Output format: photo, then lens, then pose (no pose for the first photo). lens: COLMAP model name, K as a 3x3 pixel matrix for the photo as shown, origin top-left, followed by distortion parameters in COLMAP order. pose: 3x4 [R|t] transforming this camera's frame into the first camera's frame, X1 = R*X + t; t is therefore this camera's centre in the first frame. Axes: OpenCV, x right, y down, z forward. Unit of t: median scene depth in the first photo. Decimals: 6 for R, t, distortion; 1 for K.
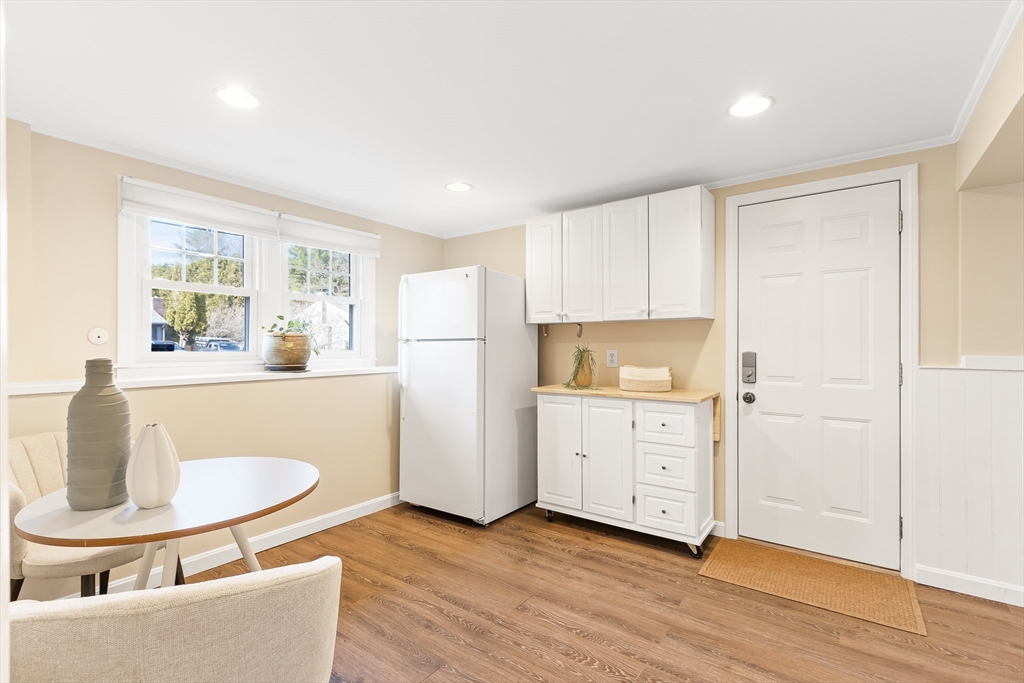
lens RADIAL K [[472.9, 0, 507.8], [0, 472.9, 344.0], [0, 0, 1]] dist [0.005338, -0.000722]
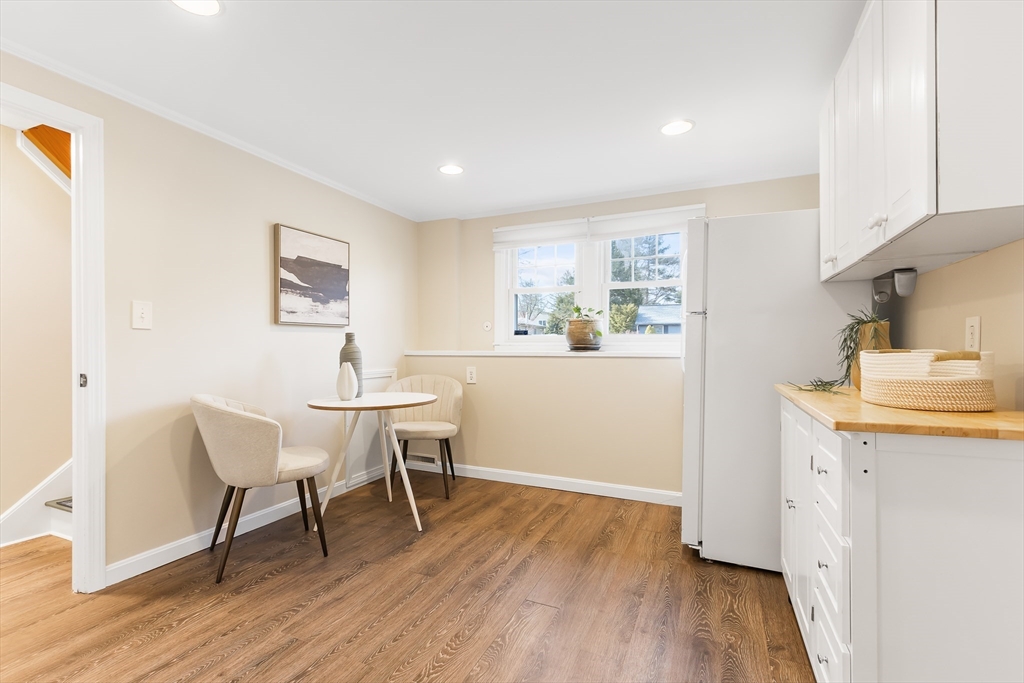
lens RADIAL K [[472.9, 0, 481.8], [0, 472.9, 344.8], [0, 0, 1]] dist [0.005338, -0.000722]
pose [[0.182296, -0.002268, -0.983241, 0.755353], [0.004240, 0.999990, -0.001520, 0.049650], [0.983235, -0.003892, 0.182303, 0.618558]]
